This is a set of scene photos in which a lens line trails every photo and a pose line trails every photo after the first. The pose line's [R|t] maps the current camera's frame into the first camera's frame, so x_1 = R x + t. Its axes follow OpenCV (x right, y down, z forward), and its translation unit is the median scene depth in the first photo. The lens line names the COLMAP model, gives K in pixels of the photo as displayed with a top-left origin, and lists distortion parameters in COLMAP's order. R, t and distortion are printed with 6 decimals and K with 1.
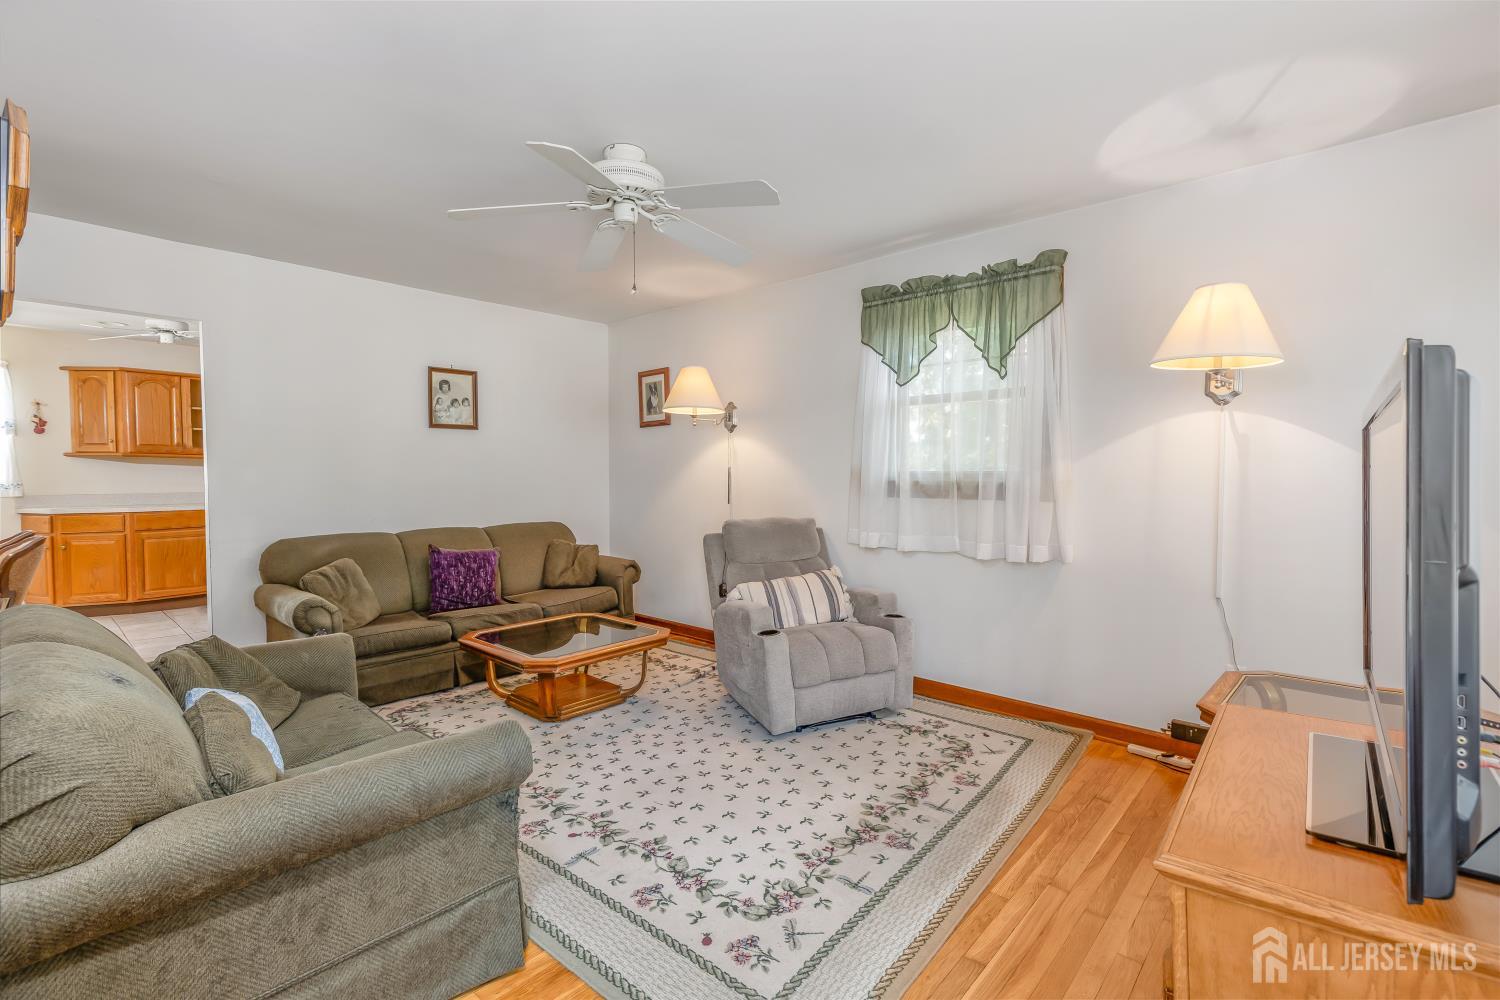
lens RADIAL K [[684.8, 0, 757.7], [0, 684.8, 488.6], [0, 0, 1]] dist [-0.001505, -0.000028]
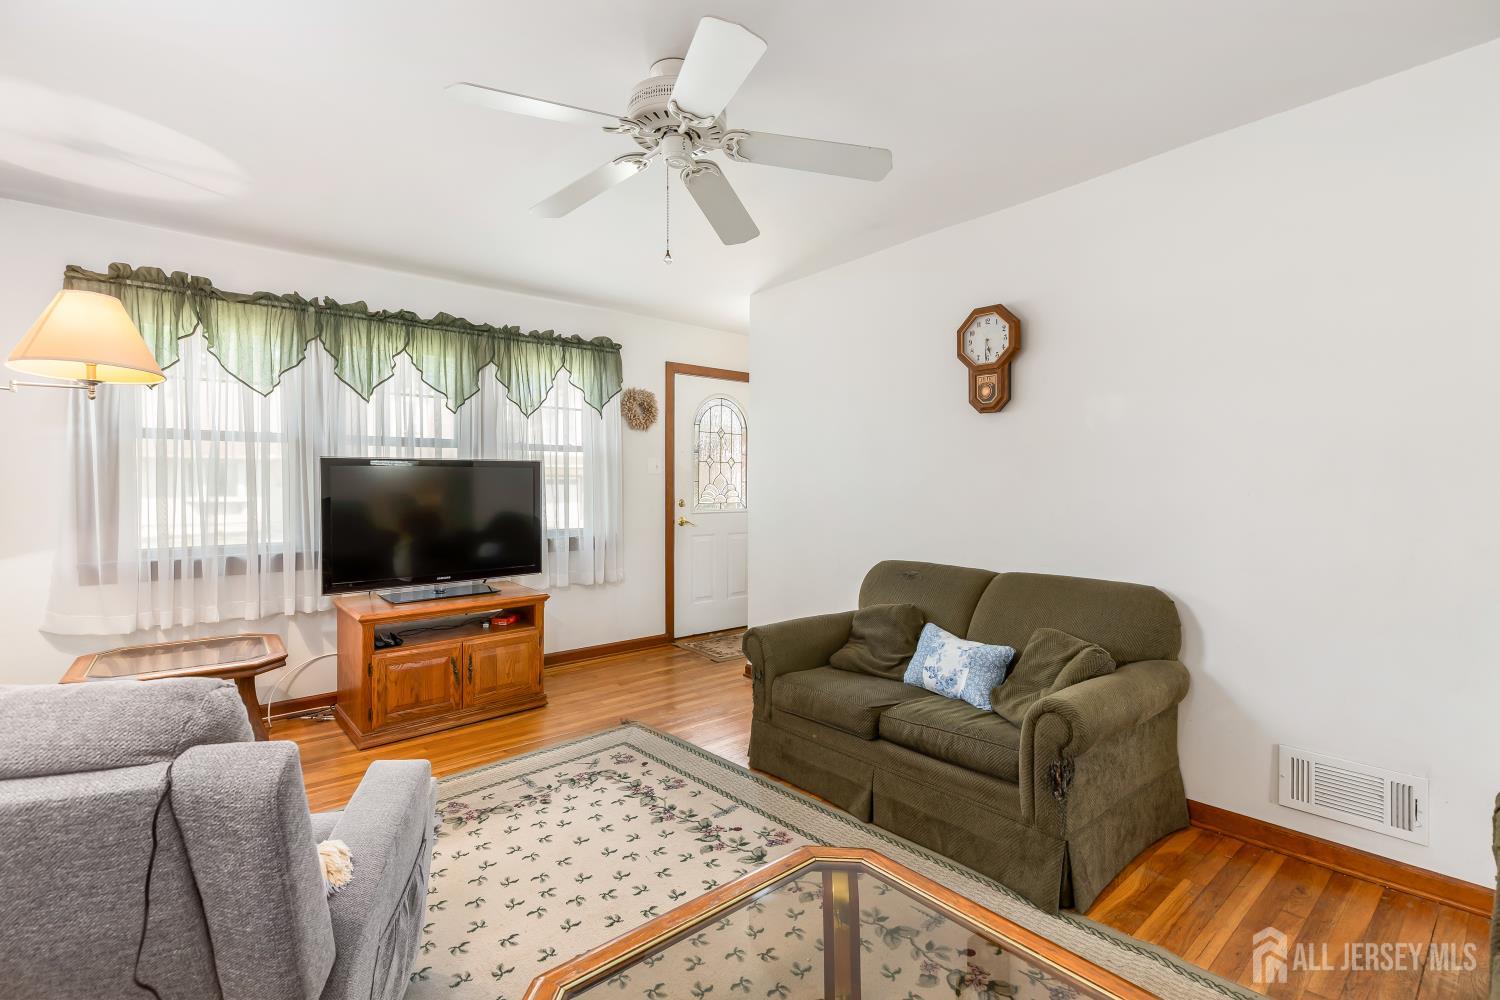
lens RADIAL K [[684.8, 0, 746.2], [0, 684.8, 494.2], [0, 0, 1]] dist [-0.001505, -0.000028]
pose [[-0.990409, 0.004123, 0.138104, -0.446144], [0.008105, 0.999567, 0.028284, -0.036348], [-0.137928, 0.029132, -0.990014, 2.095876]]
